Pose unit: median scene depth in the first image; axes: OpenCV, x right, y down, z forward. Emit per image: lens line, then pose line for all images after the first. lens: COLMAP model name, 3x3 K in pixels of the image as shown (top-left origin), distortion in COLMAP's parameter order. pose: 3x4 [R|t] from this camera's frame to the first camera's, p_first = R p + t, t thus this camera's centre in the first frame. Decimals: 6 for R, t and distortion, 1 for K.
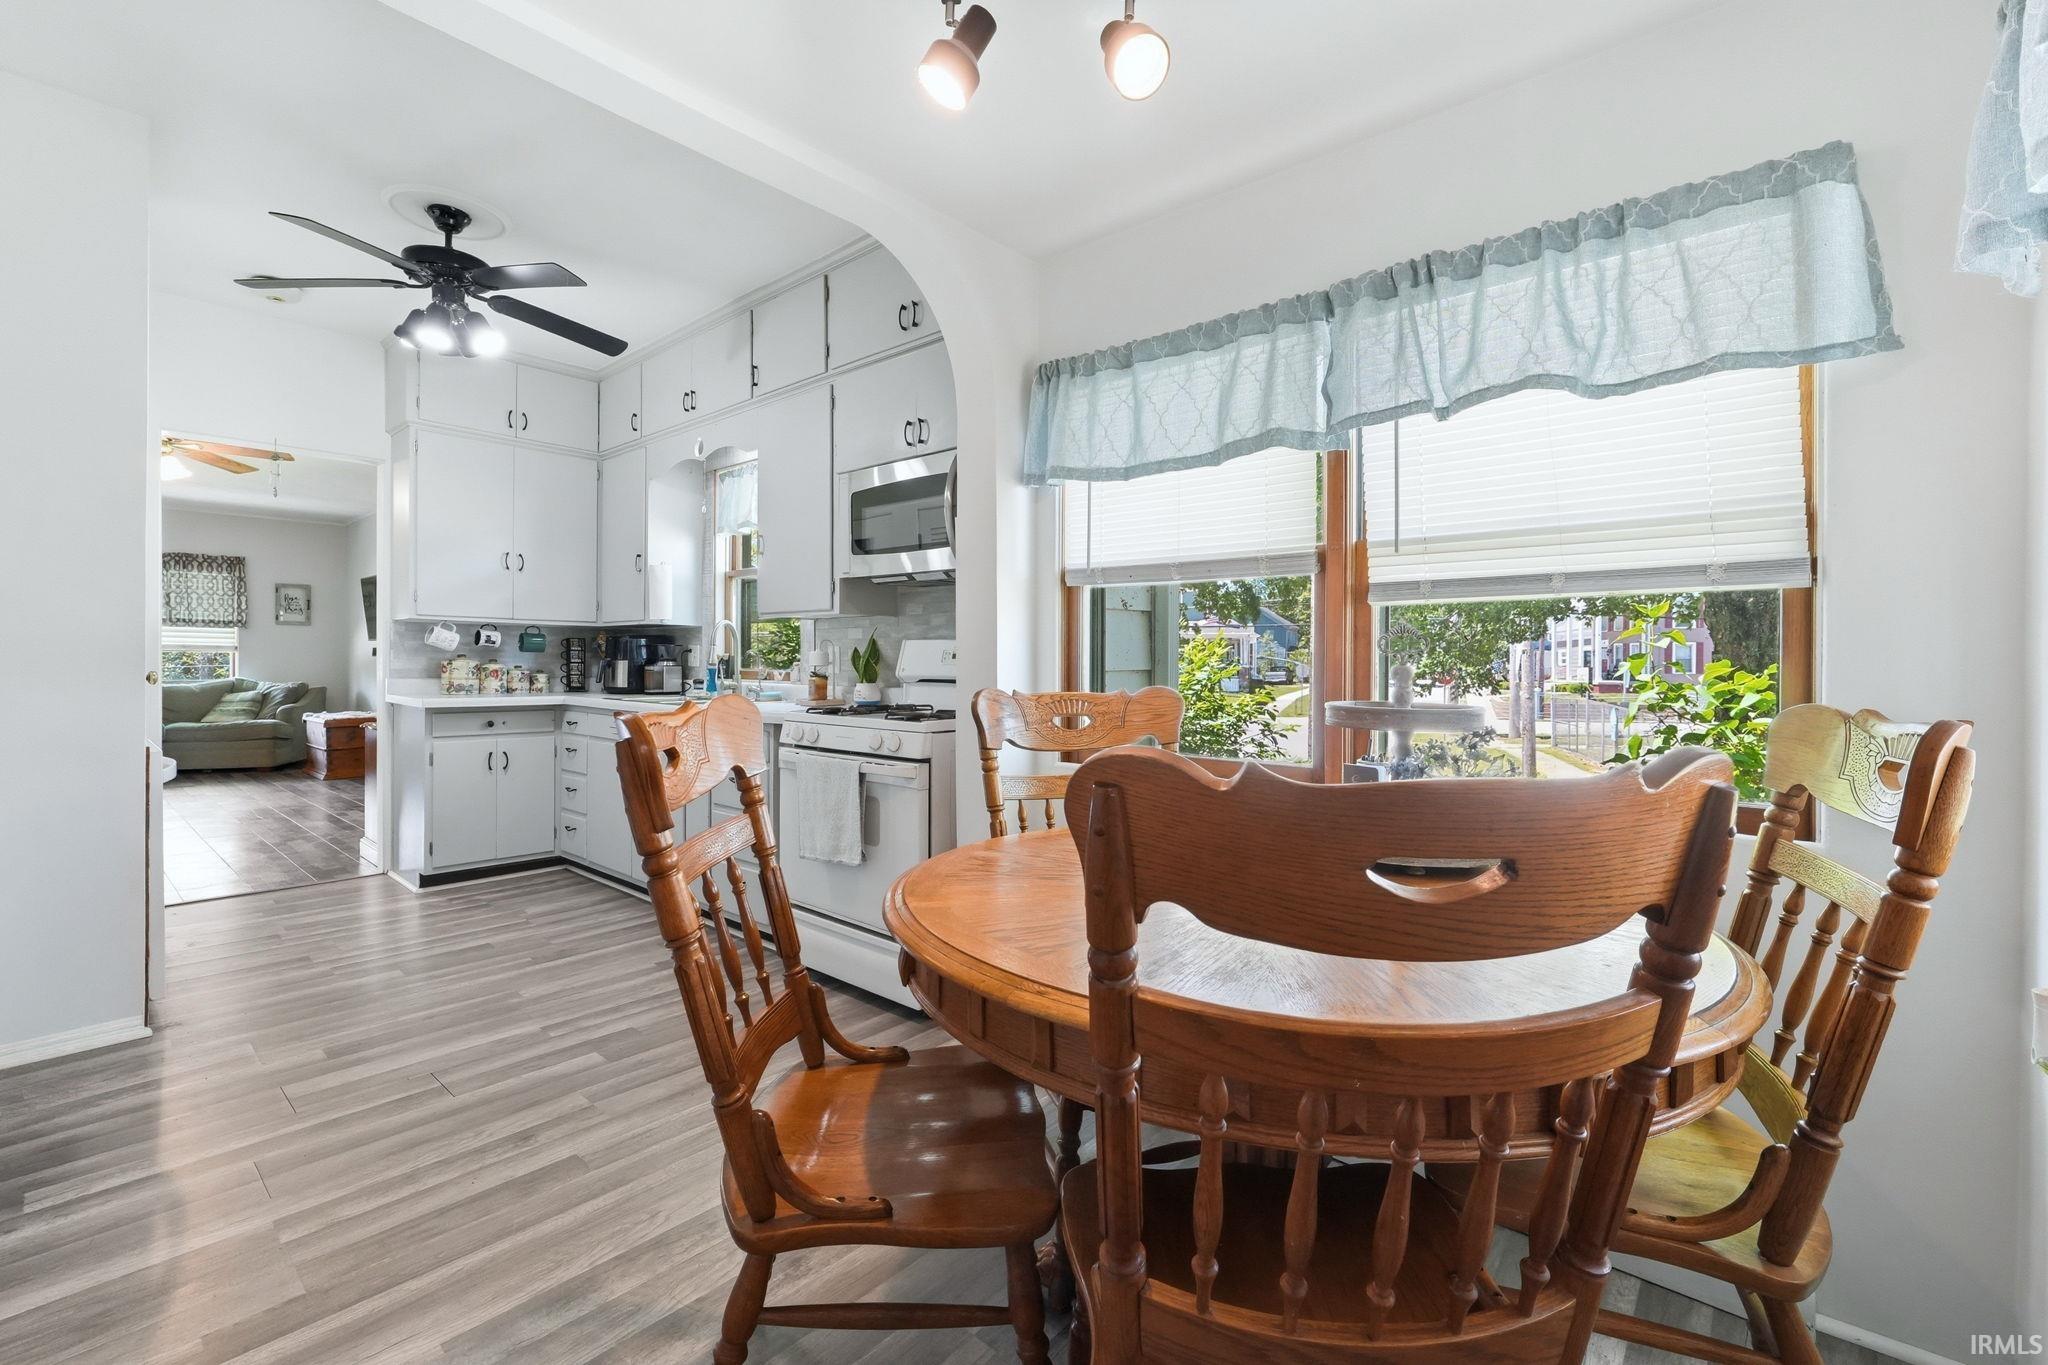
lens RADIAL K [[891.2, 0, 1016.0], [0, 891.2, 660.8], [0, 0, 1]] dist [-0.003598, 0.002041]
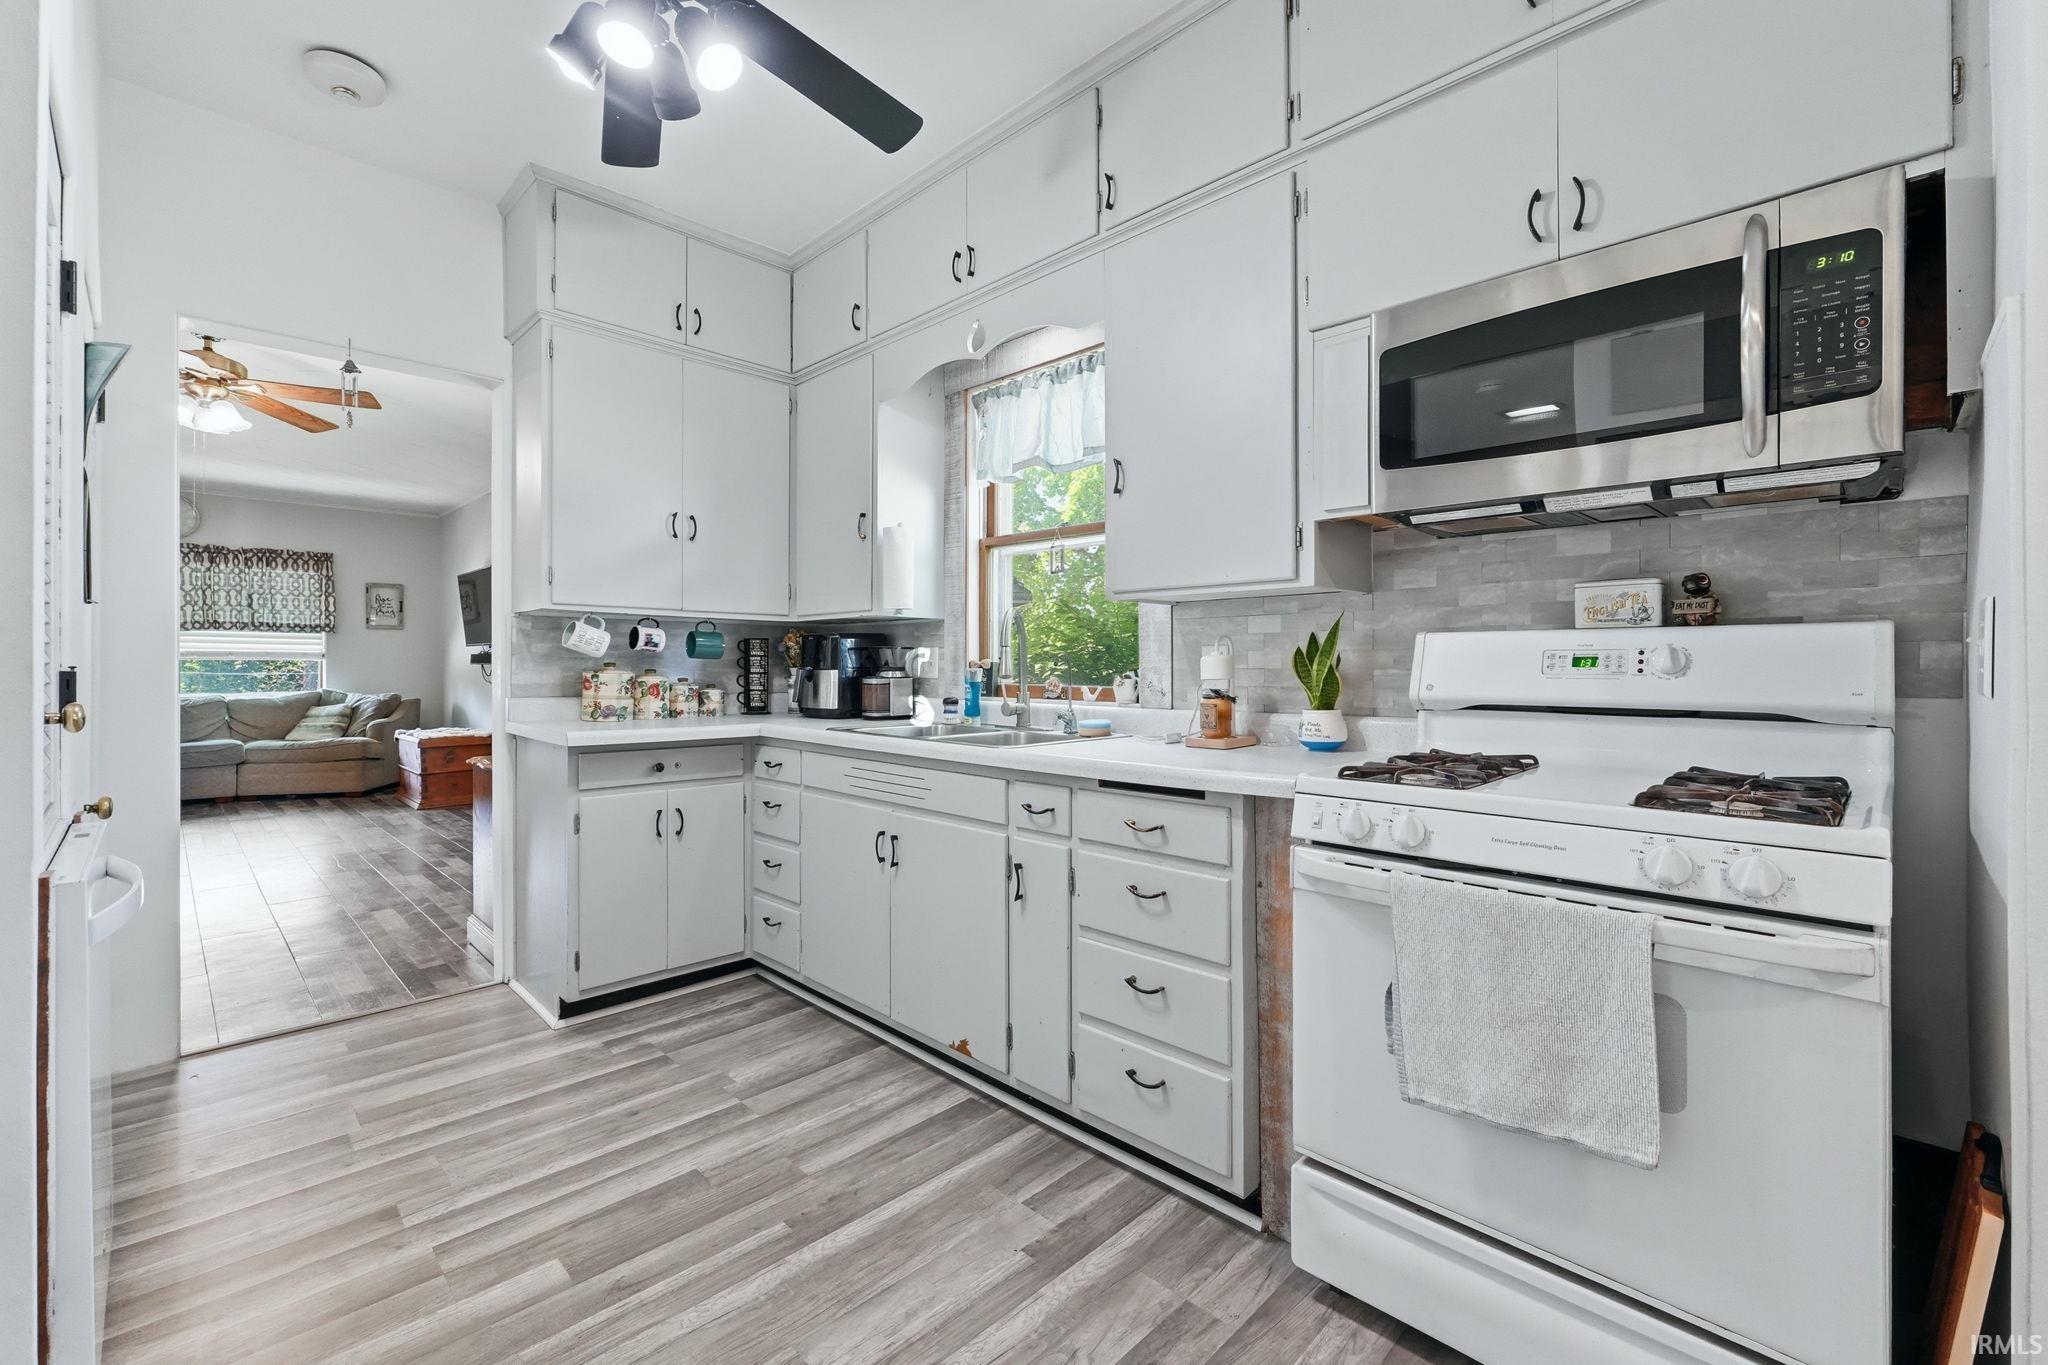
lens RADIAL K [[891.2, 0, 1016.5], [0, 891.2, 664.1], [0, 0, 1]] dist [-0.003598, 0.002041]
pose [[0.997653, -0.004014, -0.068348, -0.254960], [0.003917, 0.999991, -0.001557, -0.003404], [0.068354, 0.001286, 0.997660, 0.325935]]
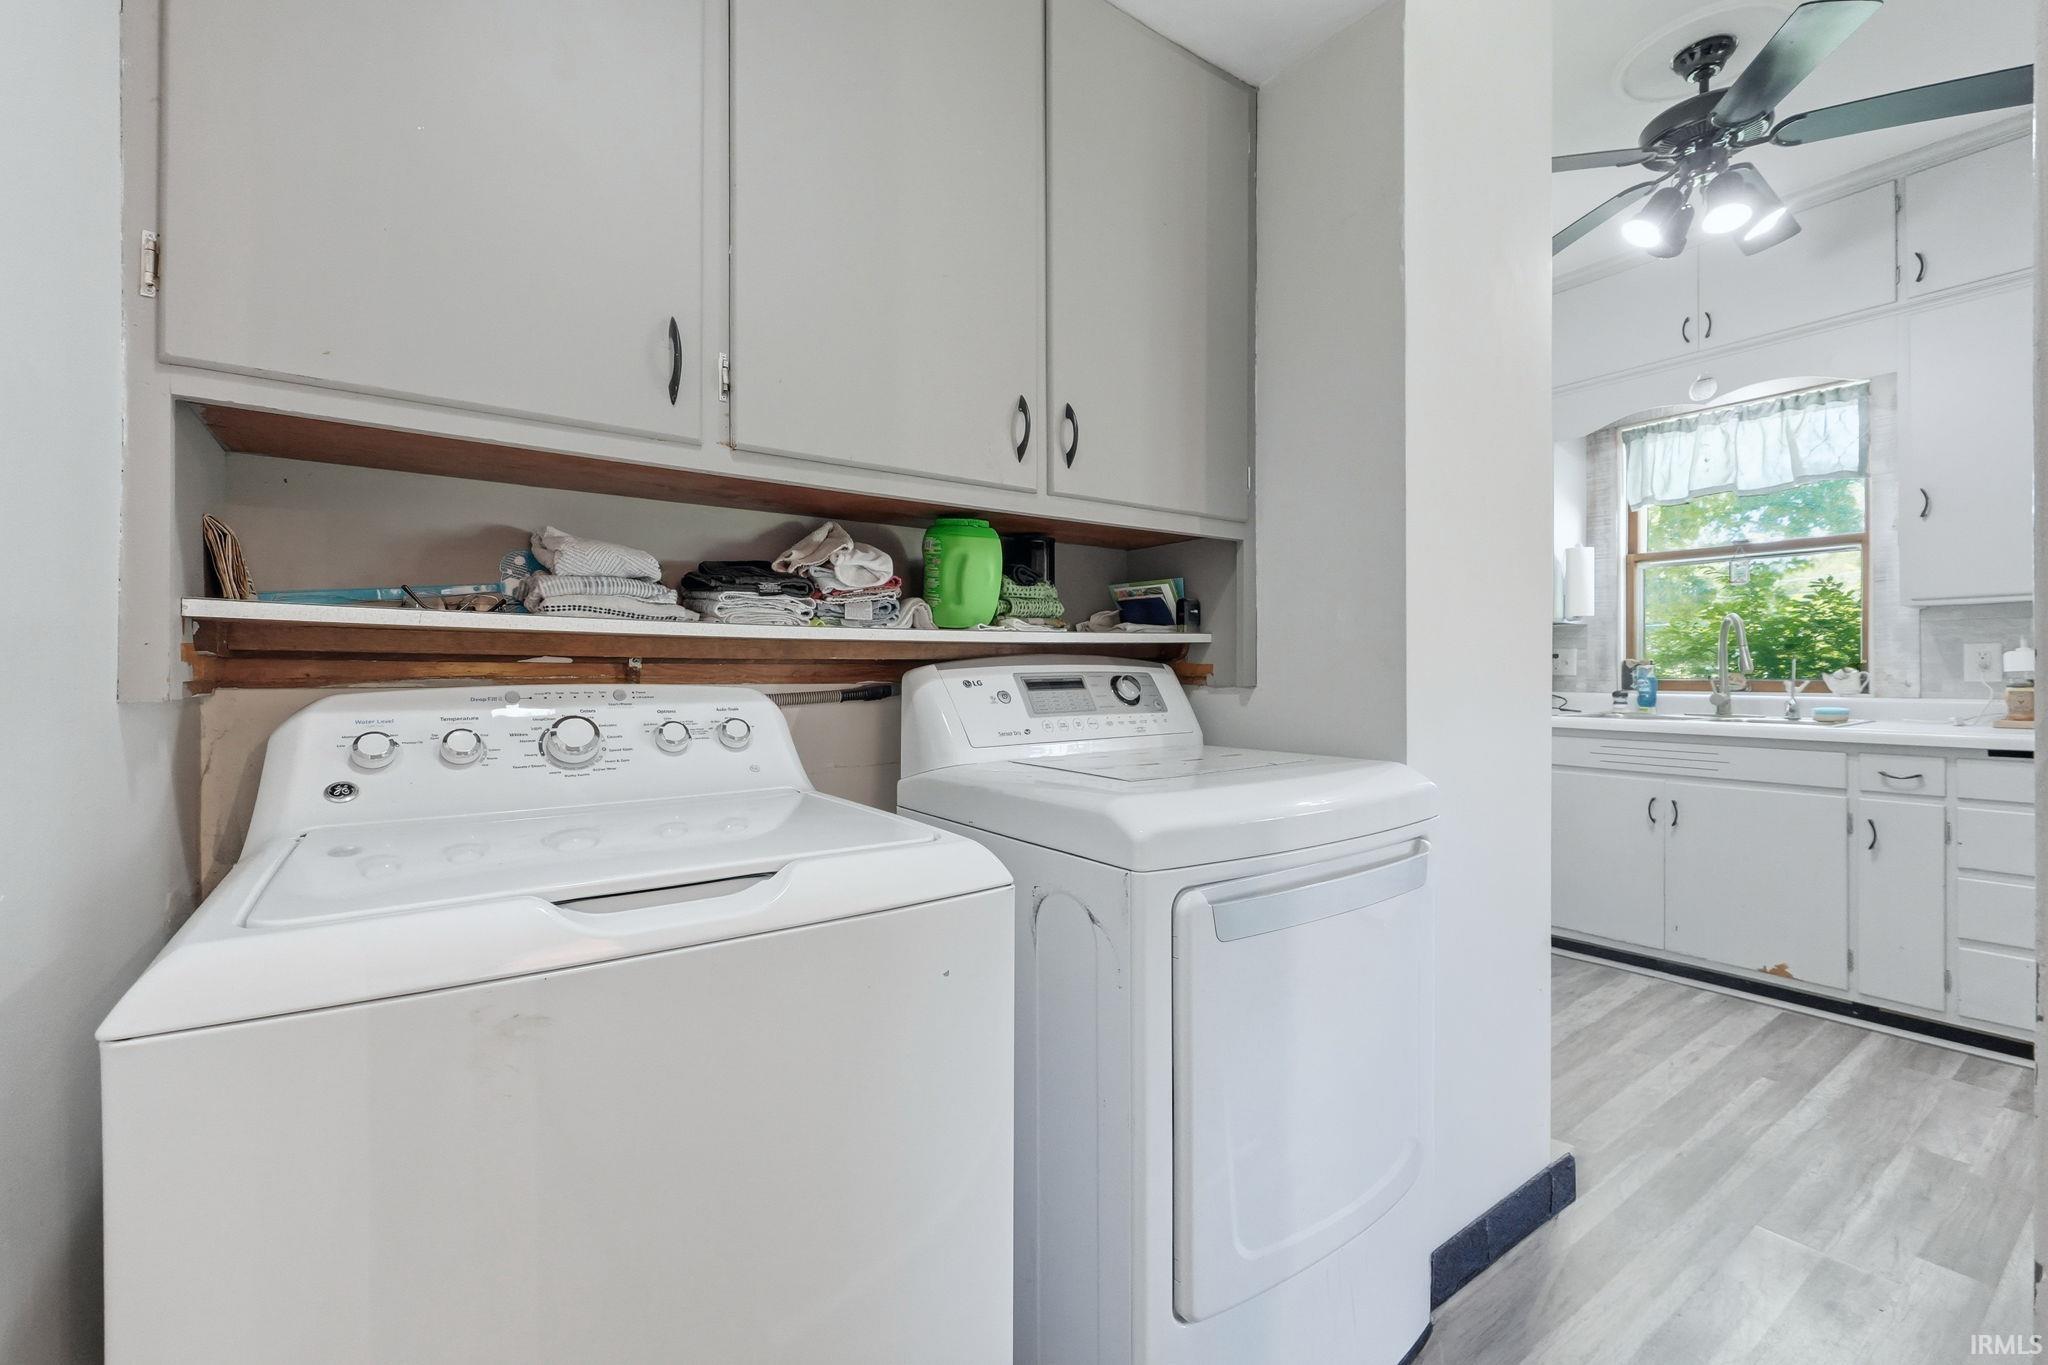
lens RADIAL K [[891.2, 0, 1024.1], [0, 891.2, 671.9], [0, 0, 1]] dist [-0.003598, 0.002041]
pose [[0.971288, -0.007311, -0.237794, -0.664233], [0.006693, 0.999972, -0.003405, 0.002590], [0.237812, 0.001716, 0.971310, 0.109088]]
